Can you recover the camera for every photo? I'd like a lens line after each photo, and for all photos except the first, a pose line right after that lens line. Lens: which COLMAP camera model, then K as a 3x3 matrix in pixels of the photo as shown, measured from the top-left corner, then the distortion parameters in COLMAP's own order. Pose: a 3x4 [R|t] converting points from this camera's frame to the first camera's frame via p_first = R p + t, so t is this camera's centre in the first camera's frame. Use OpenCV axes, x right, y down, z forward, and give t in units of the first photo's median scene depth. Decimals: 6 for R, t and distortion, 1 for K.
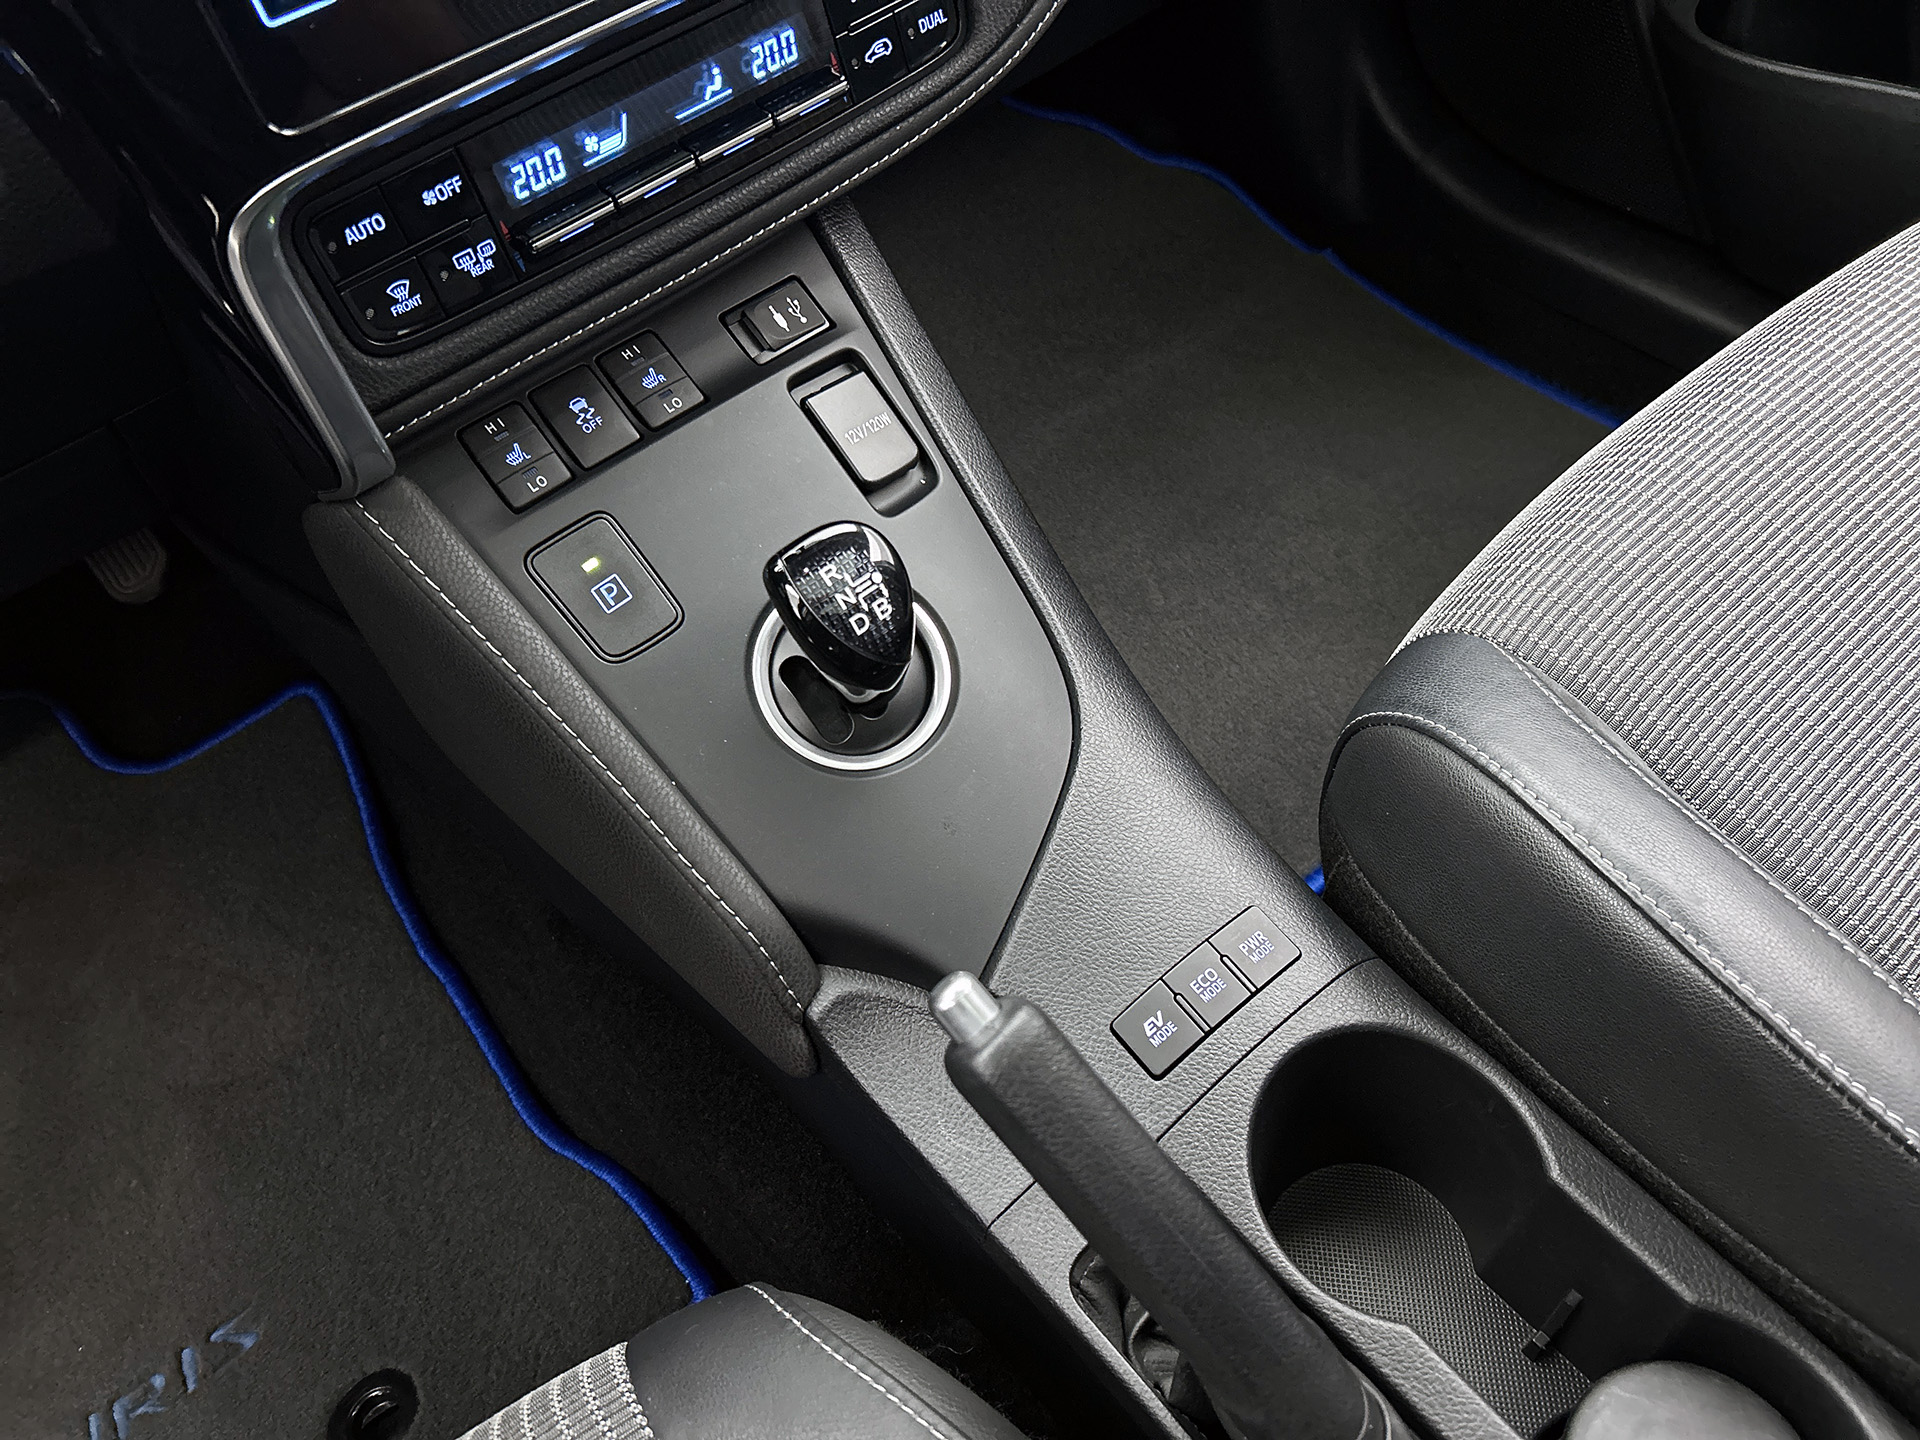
lens RADIAL K [[1476.3, 0, 954.2], [0, 1476.3, 711.8], [0, 0, 1]] dist [0.029149, -0.055665]
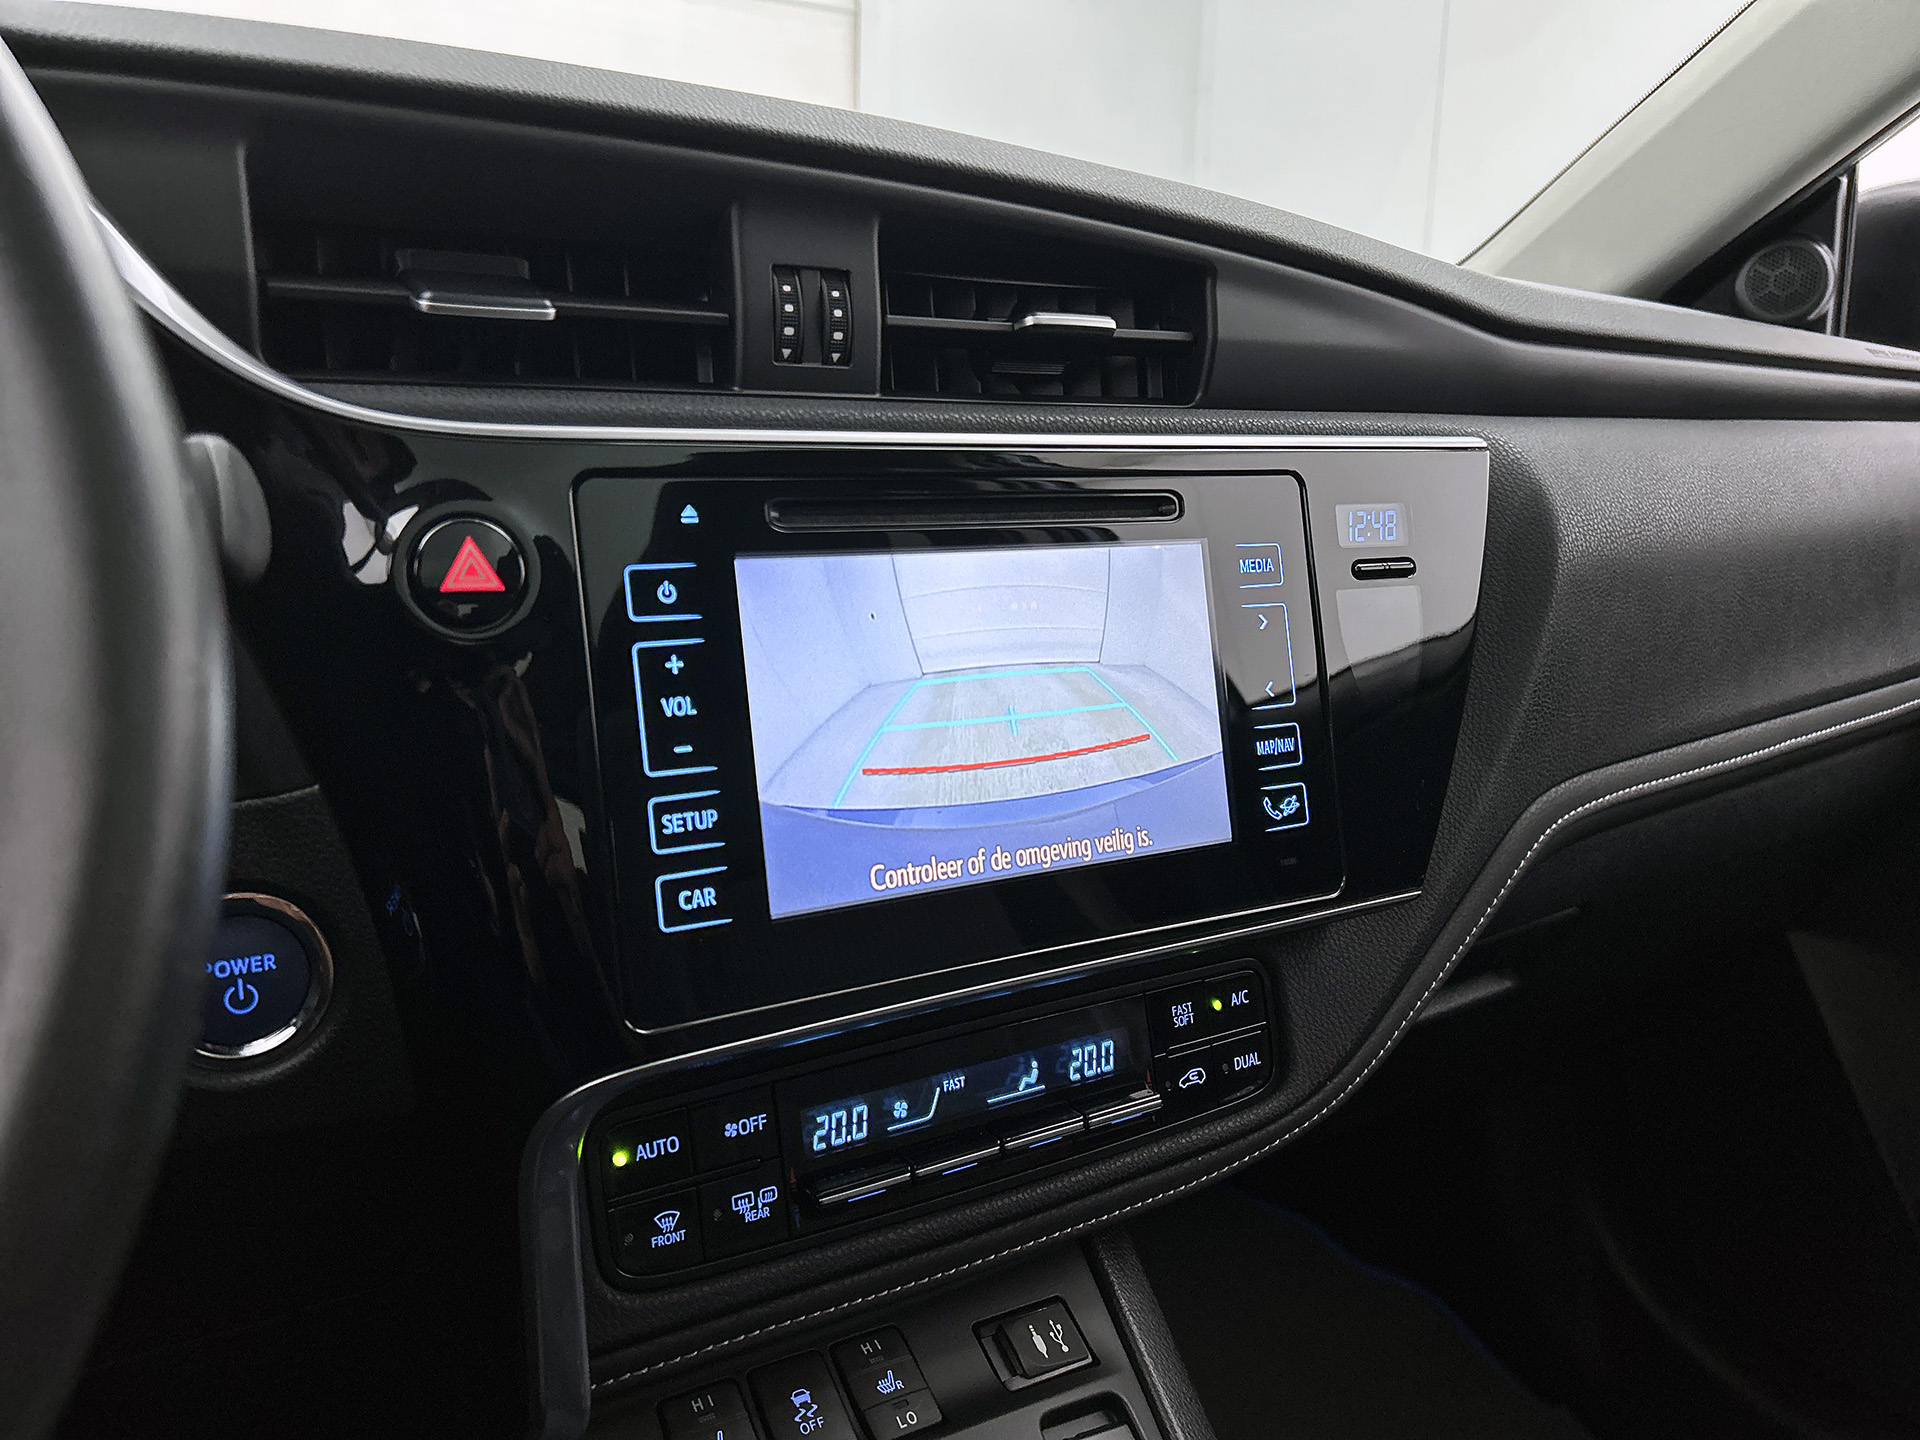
lens RADIAL K [[1476.3, 0, 954.2], [0, 1476.3, 711.8], [0, 0, 1]] dist [0.029149, -0.055665]
pose [[0.982013, 0.137069, -0.129855, -0.114095], [-0.188490, 0.751879, -0.631783, 0.018234], [0.011037, 0.644895, 0.764191, 0.099180]]
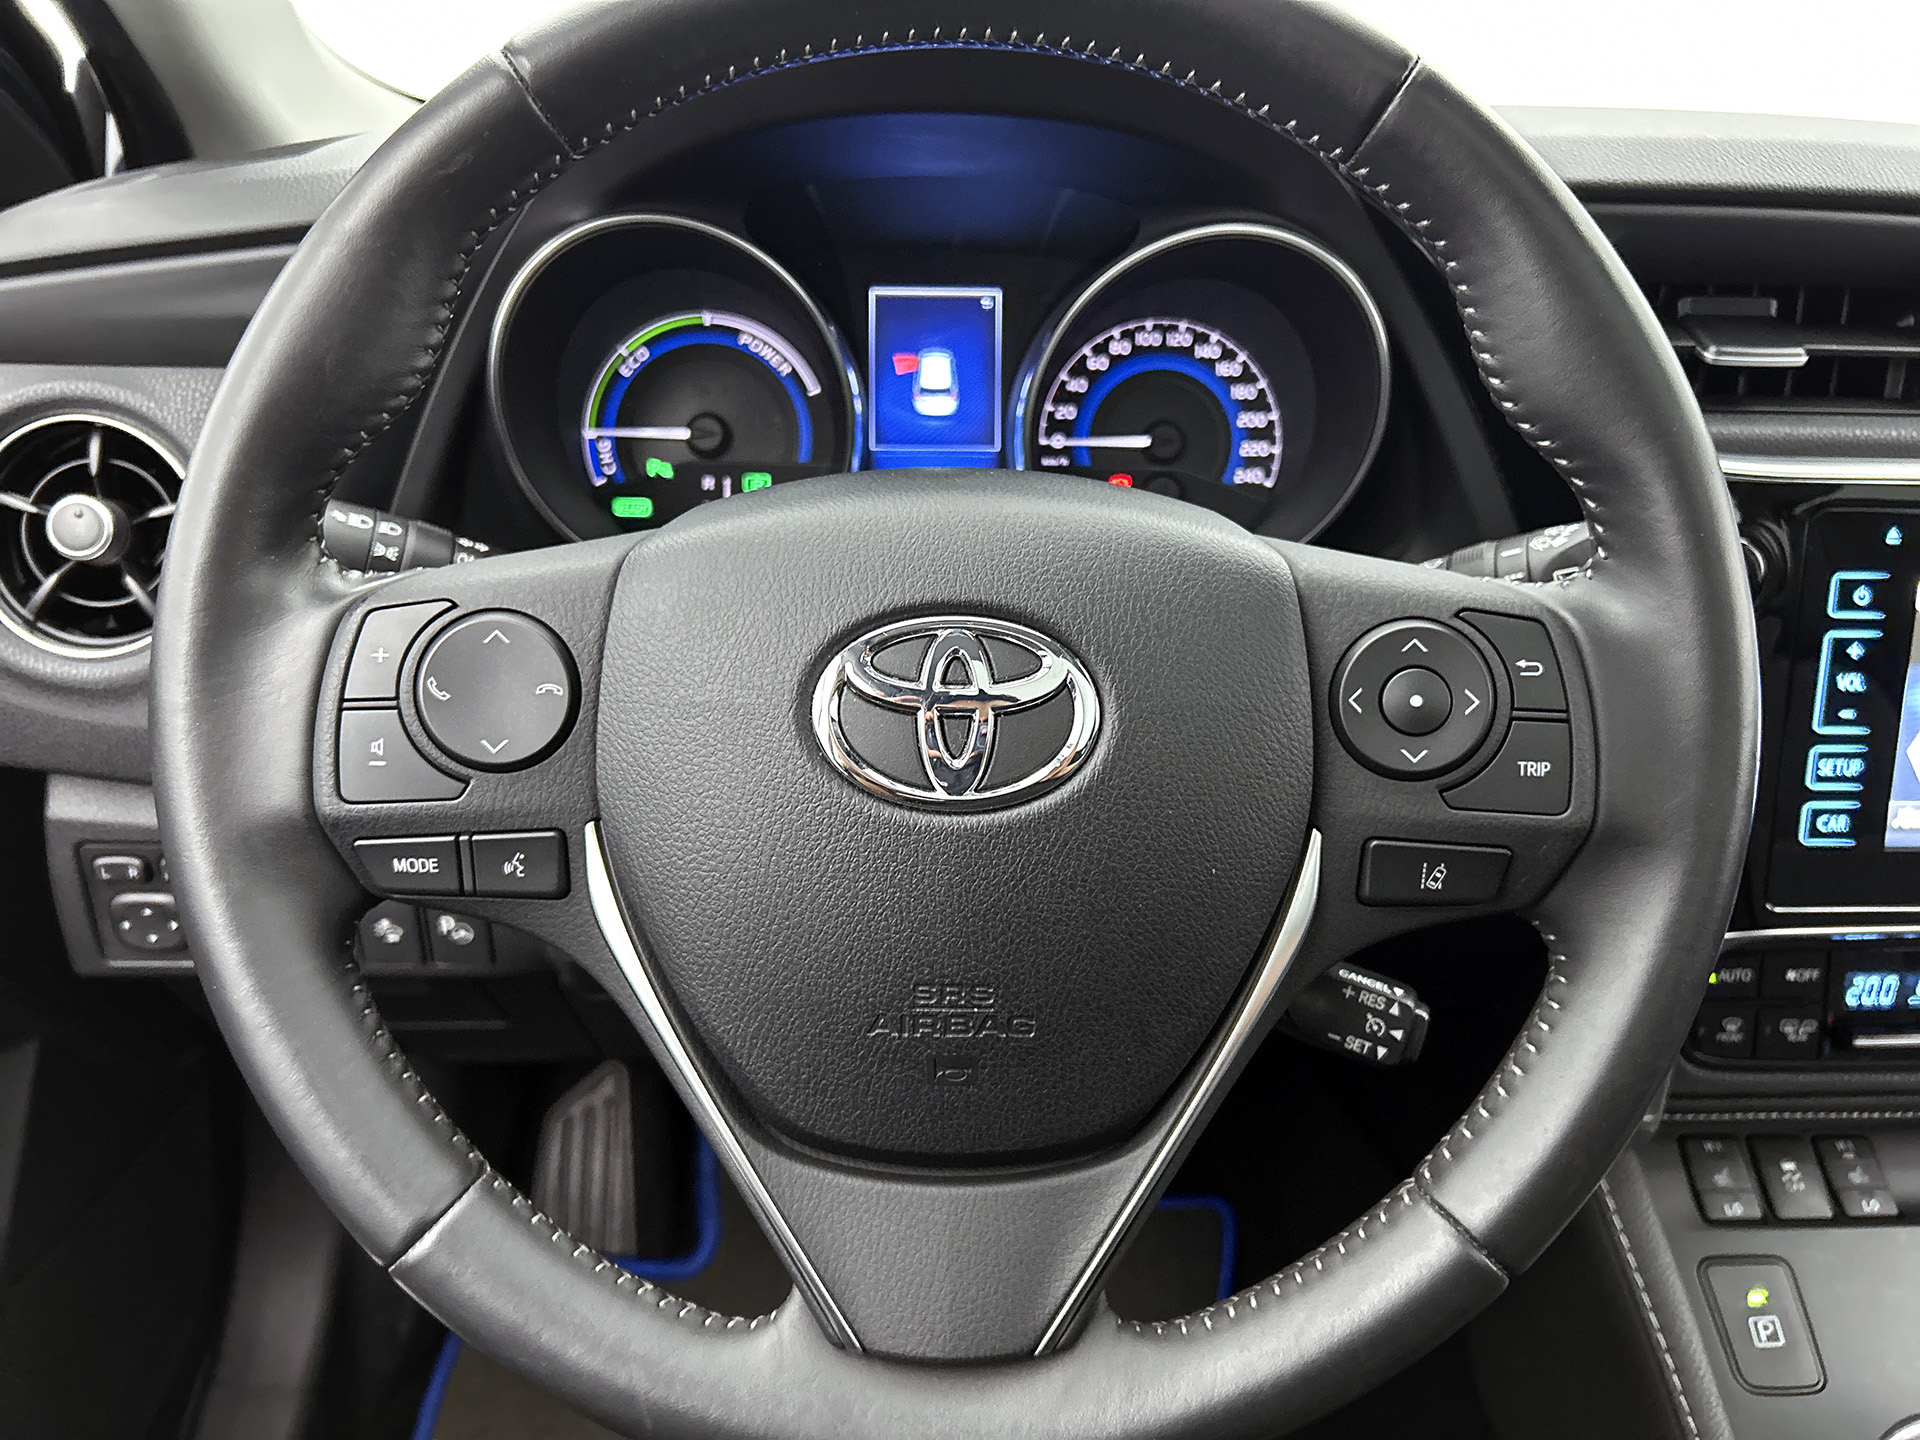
lens RADIAL K [[1476.3, 0, 954.2], [0, 1476.3, 711.8], [0, 0, 1]] dist [0.029149, -0.055665]
pose [[0.783202, 0.351773, -0.512688, -0.304320], [-0.538738, 0.795594, -0.277113, 0.185766], [0.310411, 0.493240, 0.812625, -0.318984]]
